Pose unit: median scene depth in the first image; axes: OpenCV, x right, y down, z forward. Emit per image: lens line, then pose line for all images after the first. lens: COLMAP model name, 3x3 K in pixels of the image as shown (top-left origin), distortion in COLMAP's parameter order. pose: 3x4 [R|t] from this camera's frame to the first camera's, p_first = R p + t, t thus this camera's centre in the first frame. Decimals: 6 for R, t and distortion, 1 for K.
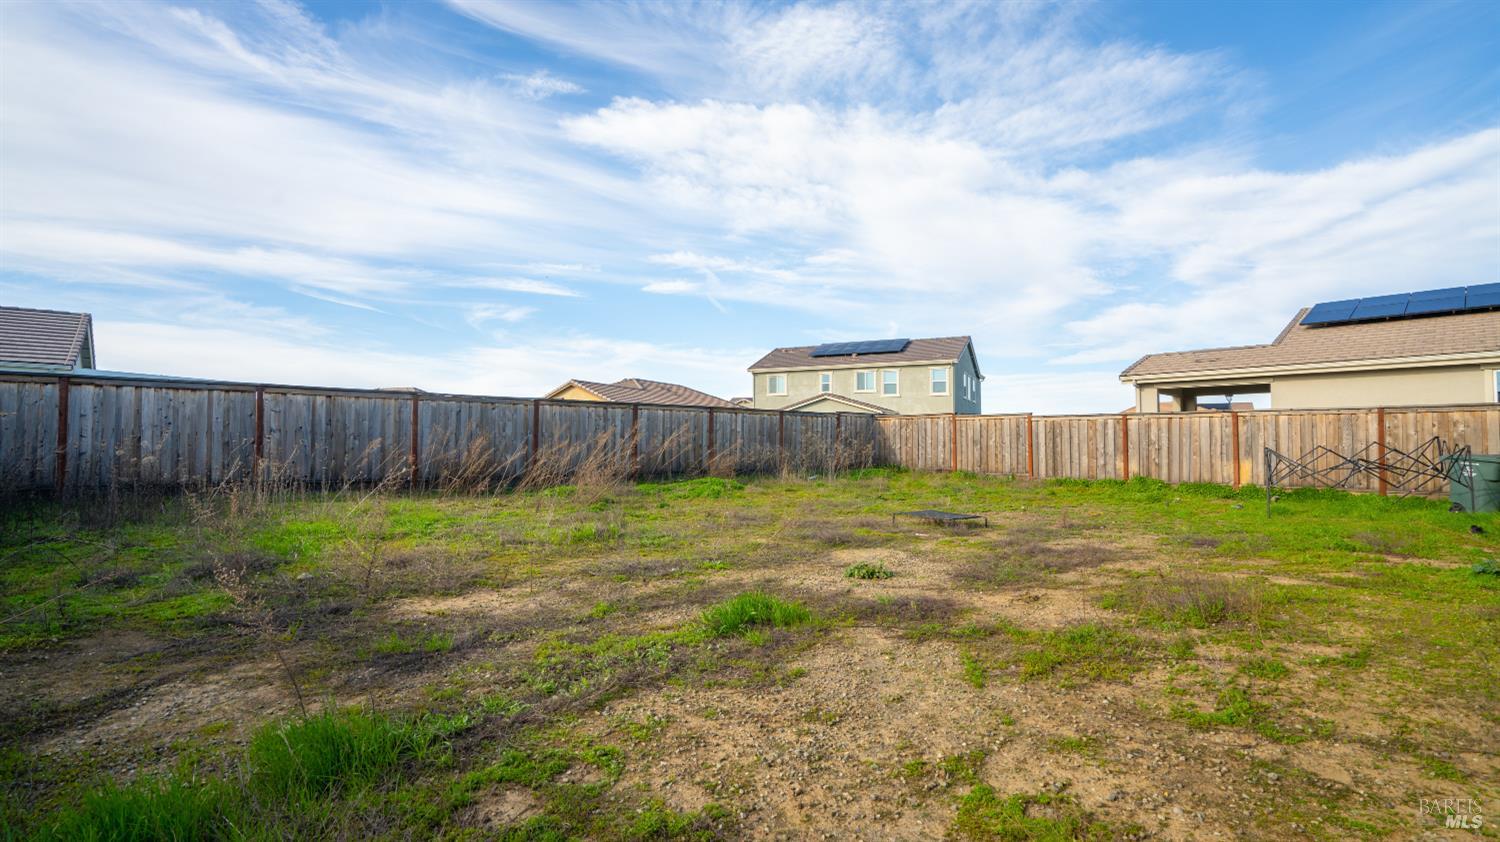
lens RADIAL K [[719.3, 0, 756.3], [0, 719.3, 423.3], [0, 0, 1]] dist [-0.033693, 0.009448]
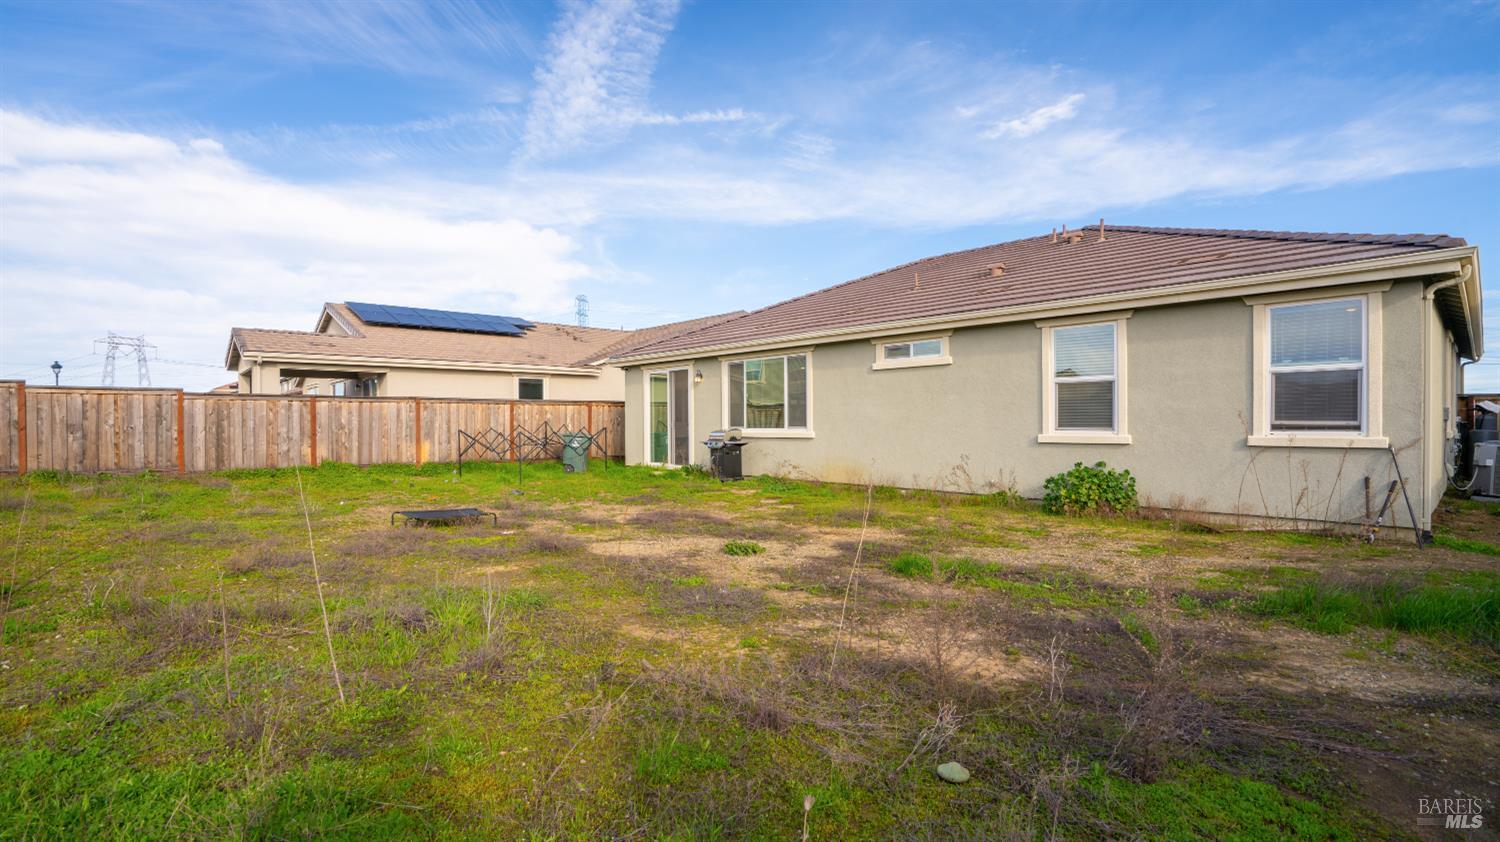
lens RADIAL K [[719.3, 0, 756.4], [0, 719.3, 421.8], [0, 0, 1]] dist [-0.033693, 0.009448]
pose [[0.037472, 0.000668, 0.999297, -0.391773], [-0.023616, 0.999721, 0.000217, 0.007094], [-0.999019, -0.023608, 0.037477, 0.382089]]
